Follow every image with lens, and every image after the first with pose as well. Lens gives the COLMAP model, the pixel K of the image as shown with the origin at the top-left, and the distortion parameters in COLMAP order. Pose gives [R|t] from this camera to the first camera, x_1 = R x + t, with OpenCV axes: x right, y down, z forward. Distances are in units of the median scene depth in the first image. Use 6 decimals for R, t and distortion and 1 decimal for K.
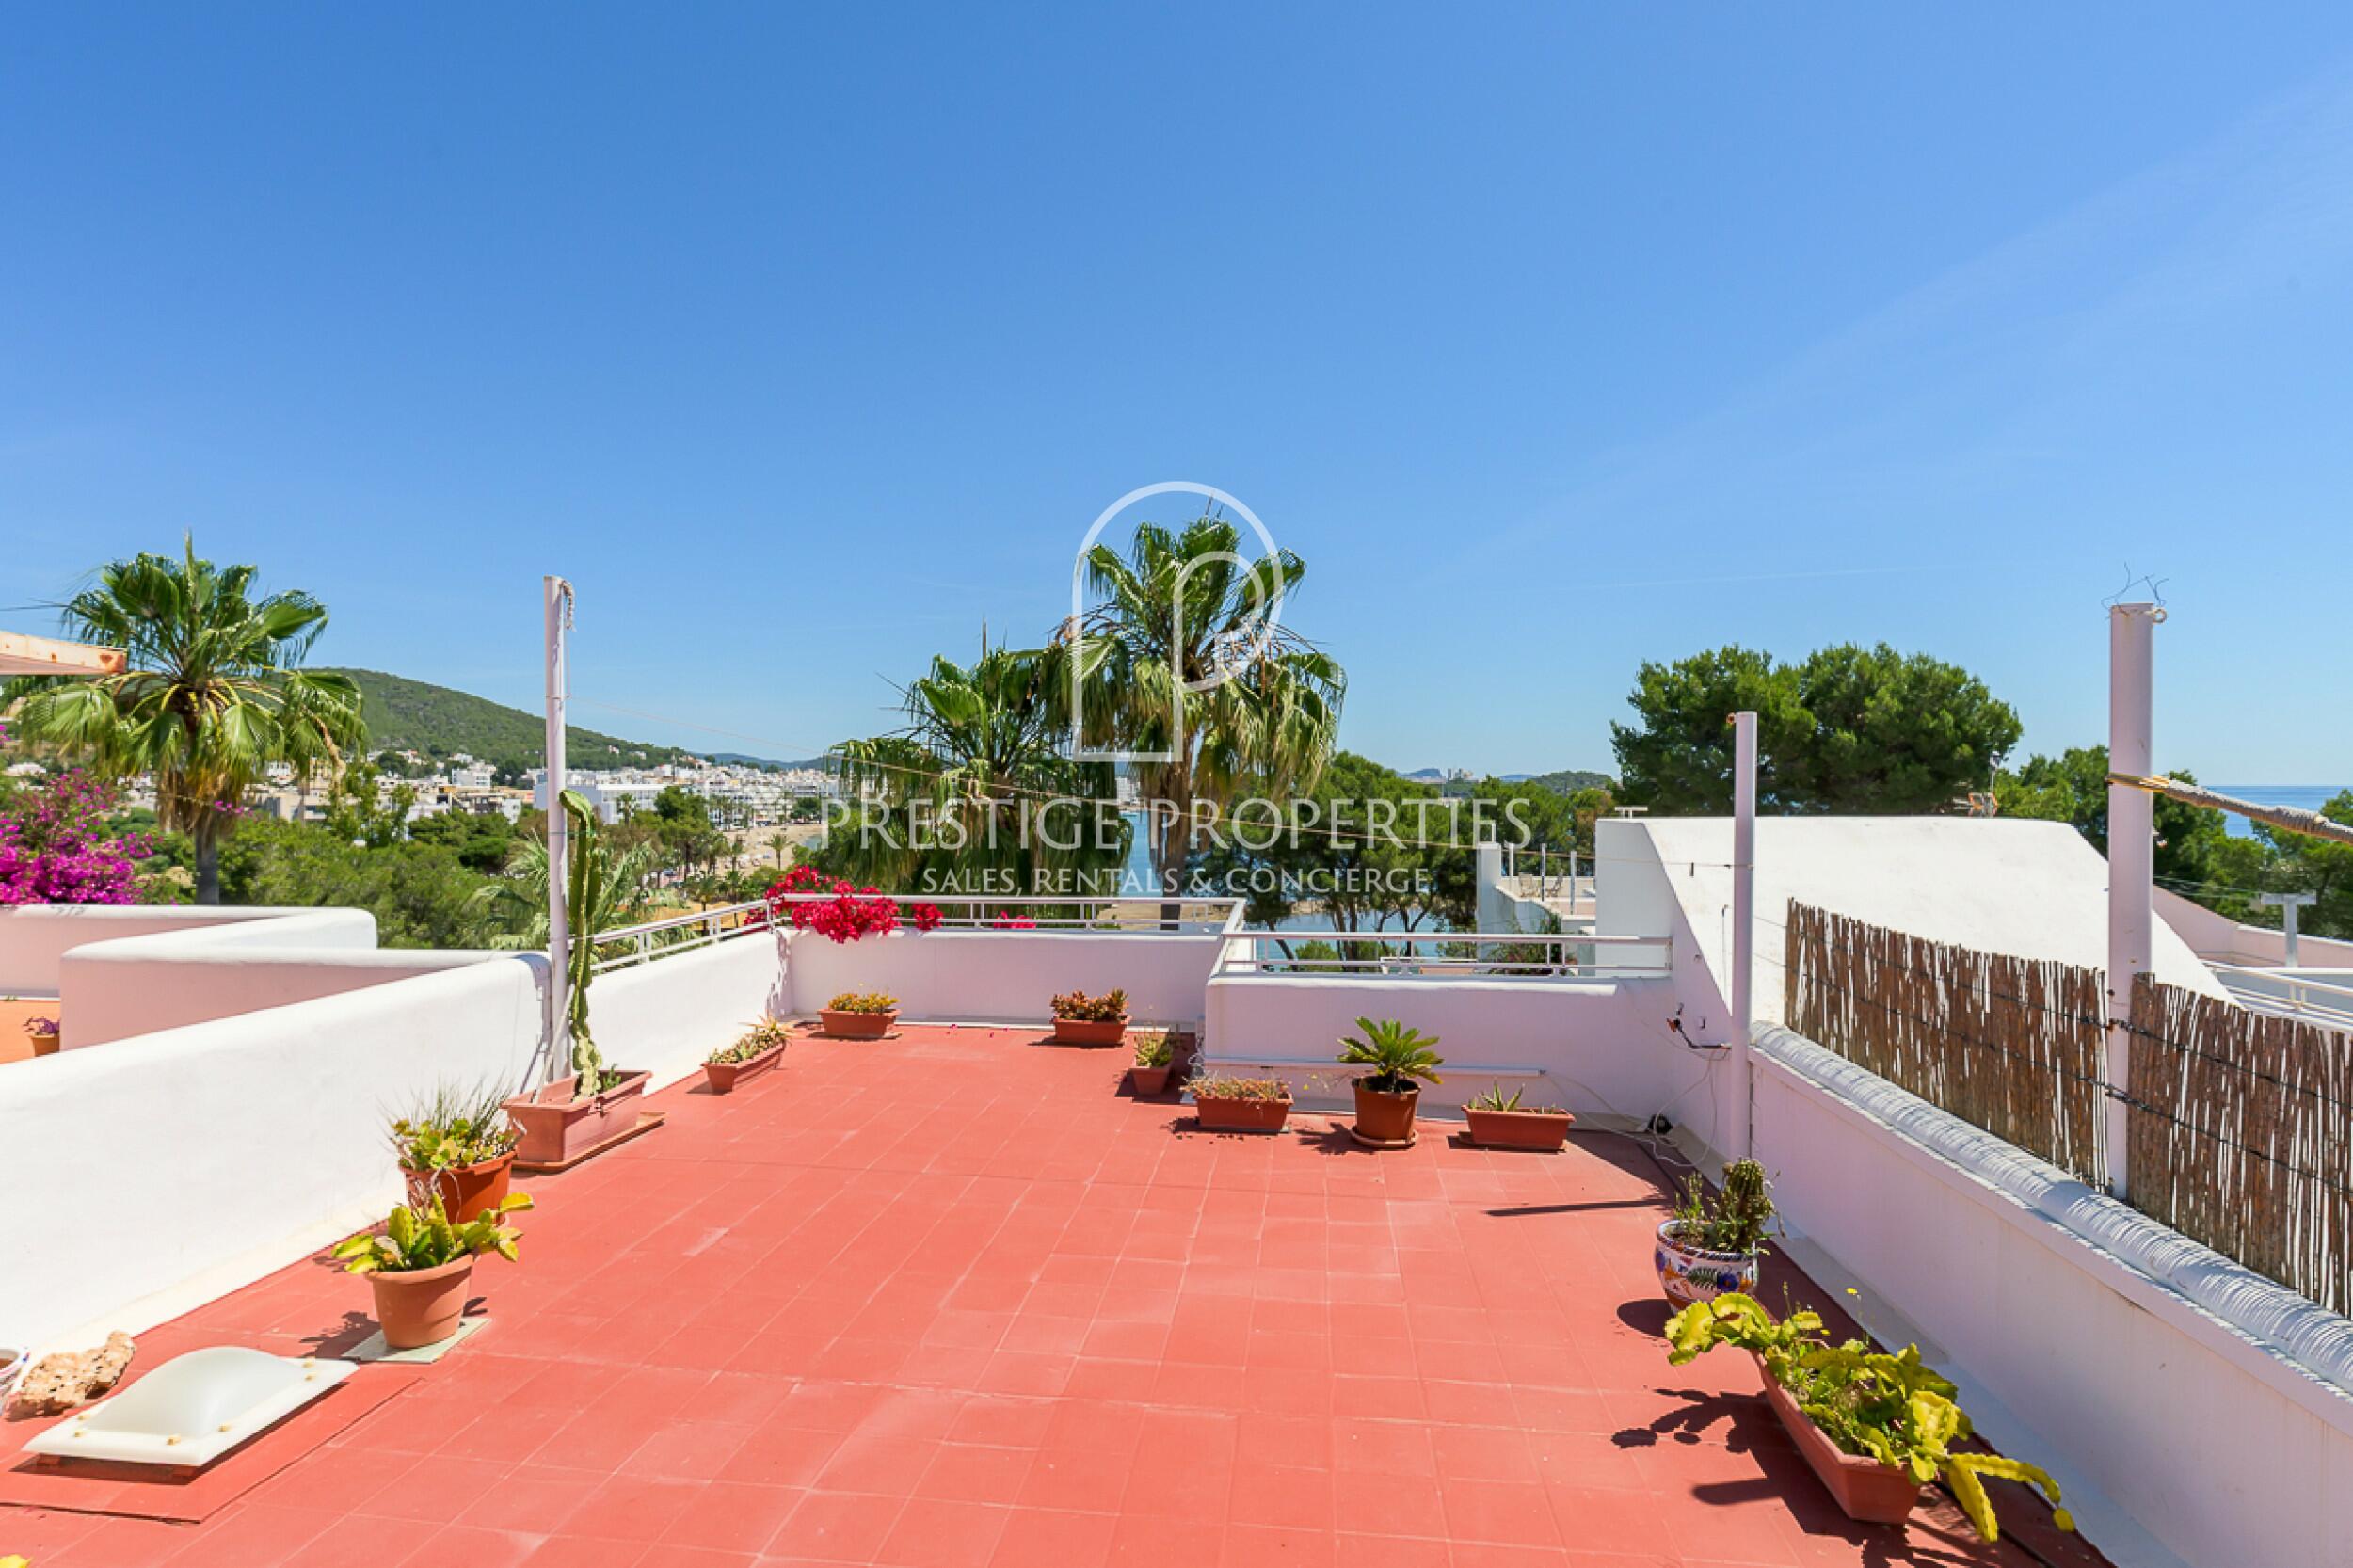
lens RADIAL K [[1238.9, 0, 1182.3], [0, 1238.9, 802.1], [0, 0, 1]] dist [-0.000305, -0.002535]
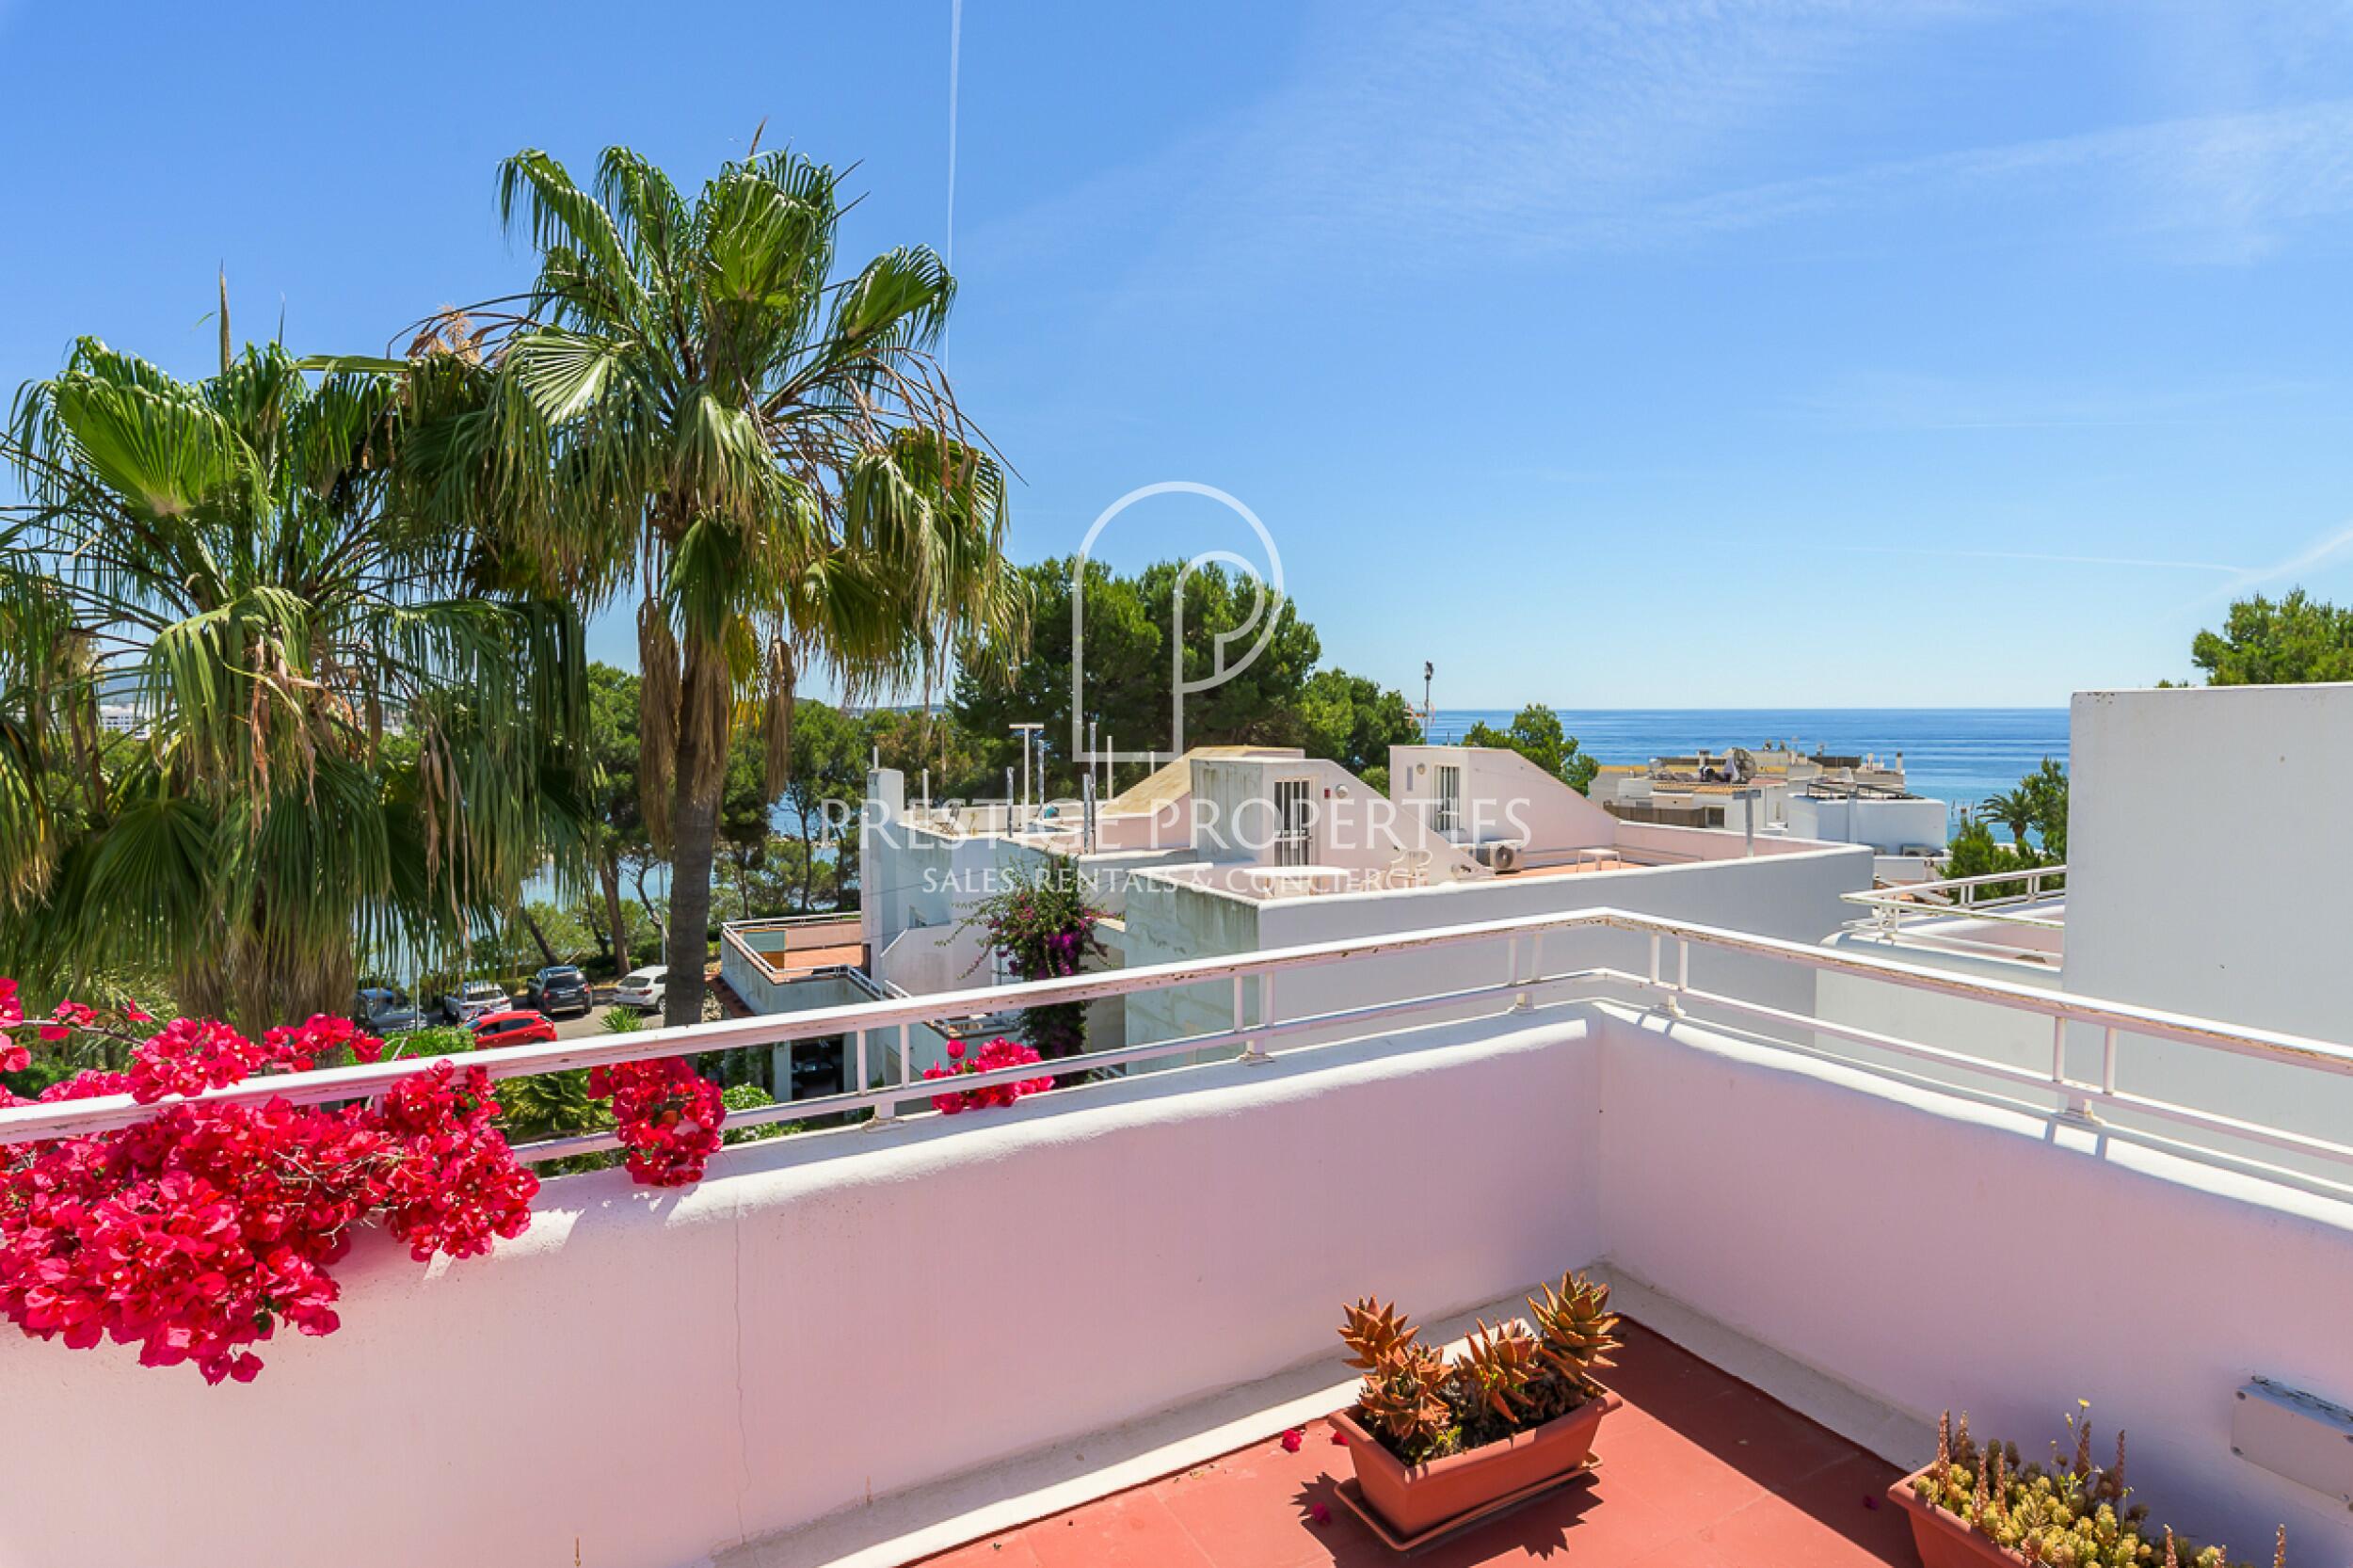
lens RADIAL K [[1238.9, 0, 1180.9], [0, 1238.9, 771.2], [0, 0, 1]] dist [-0.000305, -0.002535]
pose [[0.796822, -0.032977, 0.603313, -0.068672], [0.013656, 0.999237, 0.036582, 0.005627], [-0.604059, -0.020910, 0.796665, 0.197342]]
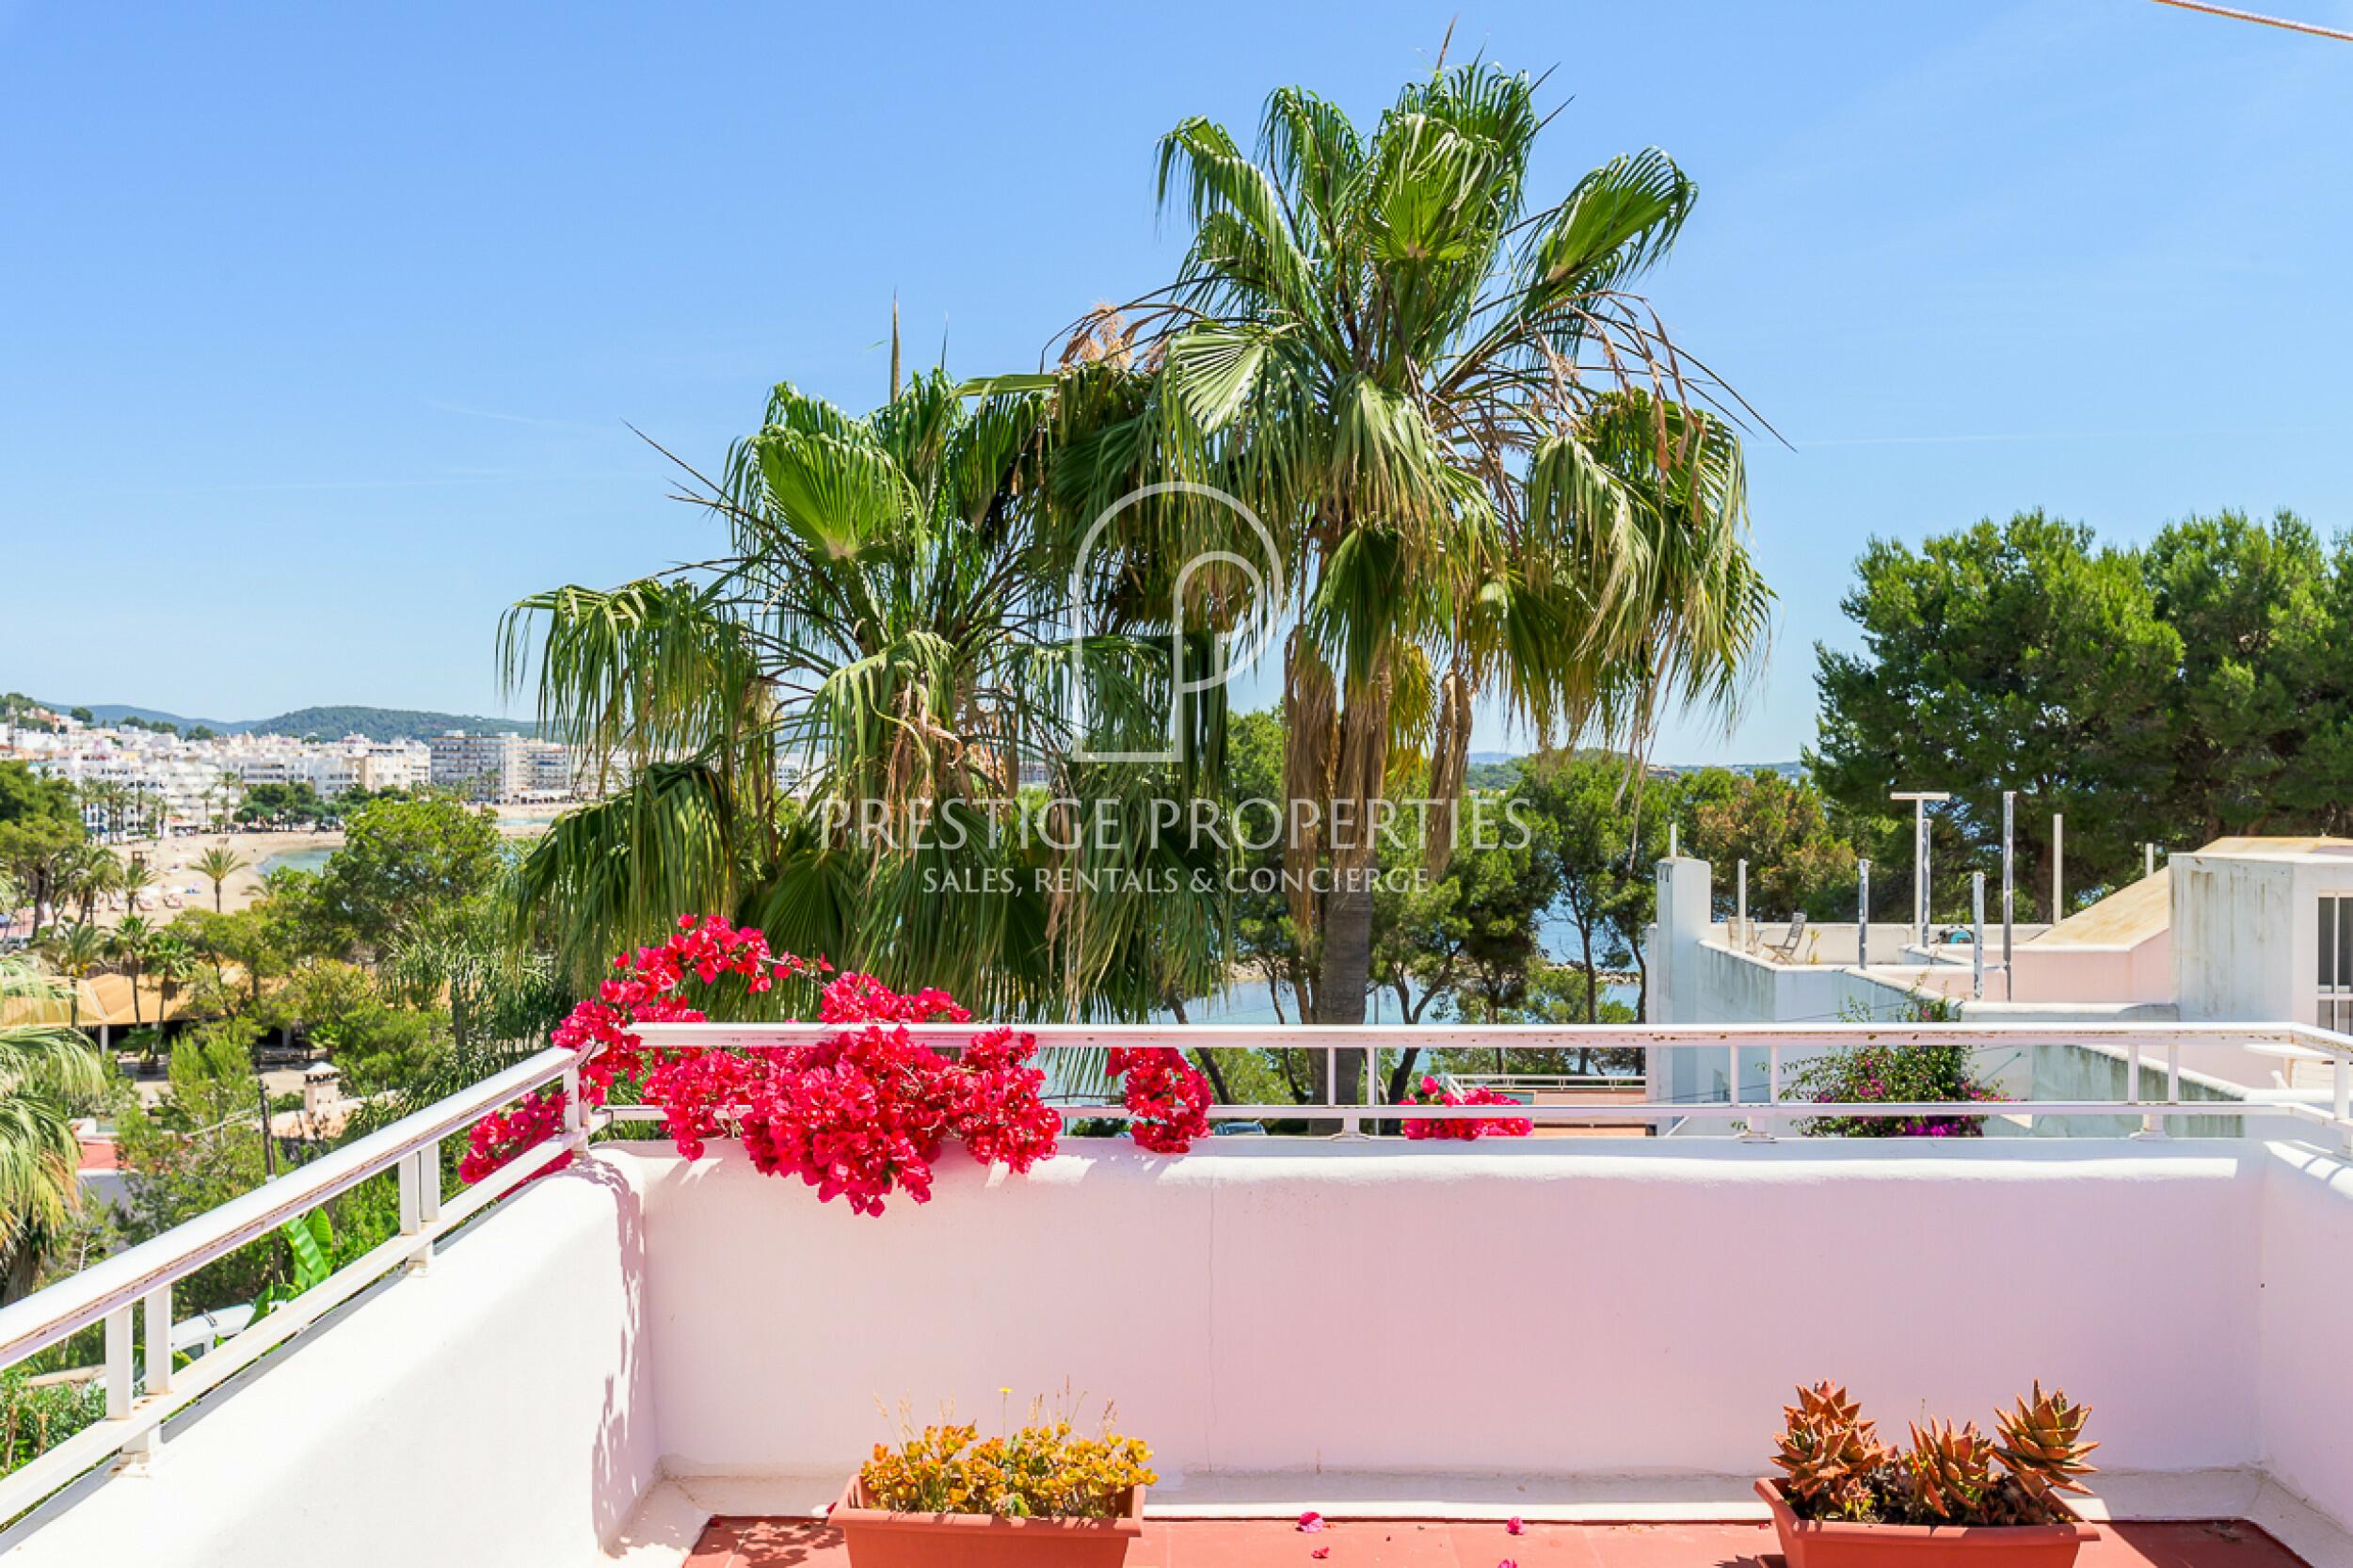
lens RADIAL K [[2020.1, 0, 1173.1], [0, 2020.1, 770.0], [0, 0, 1]] dist [-0.013503, 0.004512]
pose [[0.990702, 0.005477, 0.135938, -0.068415], [-0.003446, 0.999879, -0.015173, 0.006935], [-0.136005, 0.014563, 0.990601, 0.144642]]
